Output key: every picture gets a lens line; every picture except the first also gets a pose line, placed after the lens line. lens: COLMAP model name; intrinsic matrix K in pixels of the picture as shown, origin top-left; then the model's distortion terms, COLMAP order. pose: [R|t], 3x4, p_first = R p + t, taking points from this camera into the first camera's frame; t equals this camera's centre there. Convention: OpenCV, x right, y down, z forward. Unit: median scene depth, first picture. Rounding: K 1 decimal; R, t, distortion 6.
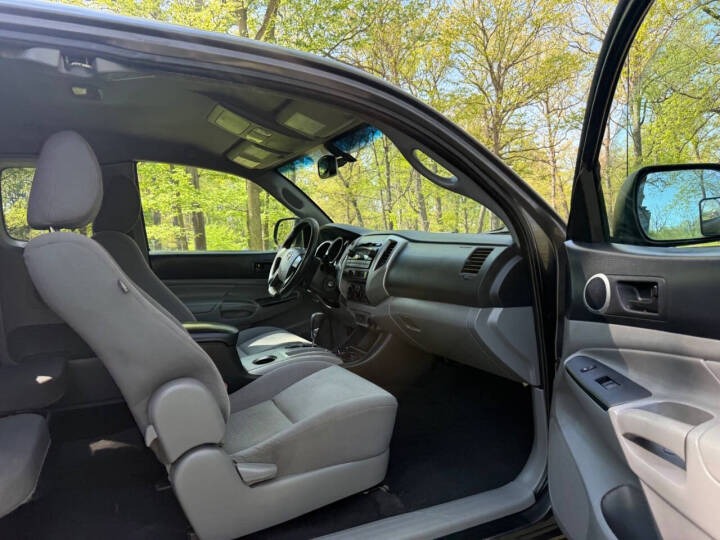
lens RADIAL K [[505.2, 0, 360.2], [0, 505.2, 272.9], [0, 0, 1]] dist [0.076638, -0.124423]
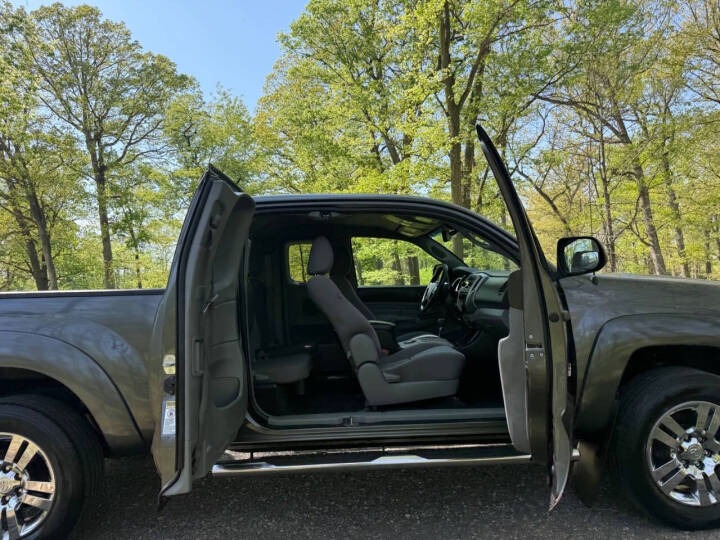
lens RADIAL K [[514.5, 0, 360.0], [0, 514.5, 270.0], [0, 0, 1]] dist [-0.007165, -0.010313]
pose [[0.911956, -0.031707, -0.409061, 0.326896], [-0.003861, 0.996302, -0.085833, 0.054664], [0.410270, 0.079855, 0.908461, -0.625127]]
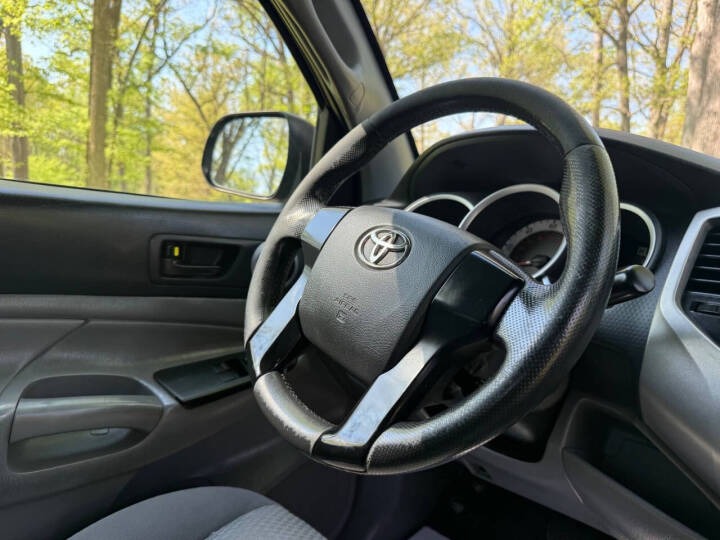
lens RADIAL K [[520.1, 0, 360.0], [0, 520.1, 270.0], [0, 0, 1]] dist [-0.016698, -0.004068]
pose [[0.957204, 0.079259, 0.278350, -0.205821], [-0.096811, 0.994053, 0.049868, -0.032859], [-0.272742, -0.074681, 0.959184, 0.778142]]
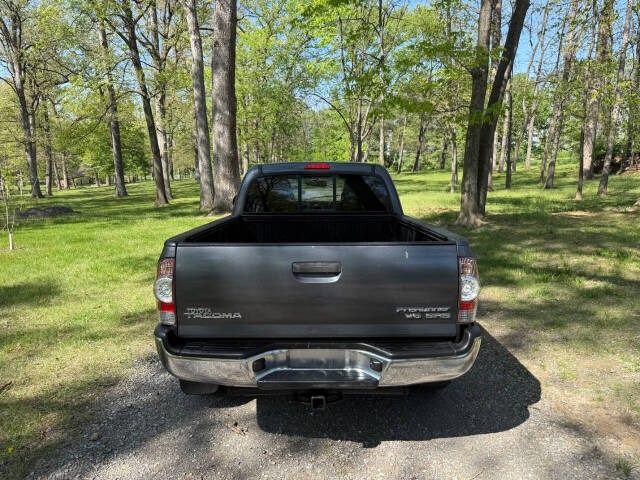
lens RADIAL K [[457.4, 0, 320.0], [0, 457.4, 240.0], [0, 0, 1]] dist [-0.007165, -0.010313]
pose [[0.422171, -0.098077, 0.901195, -2.305644], [0.046712, 0.995163, 0.086421, -0.072825], [-0.905312, 0.005612, 0.424710, -0.293650]]
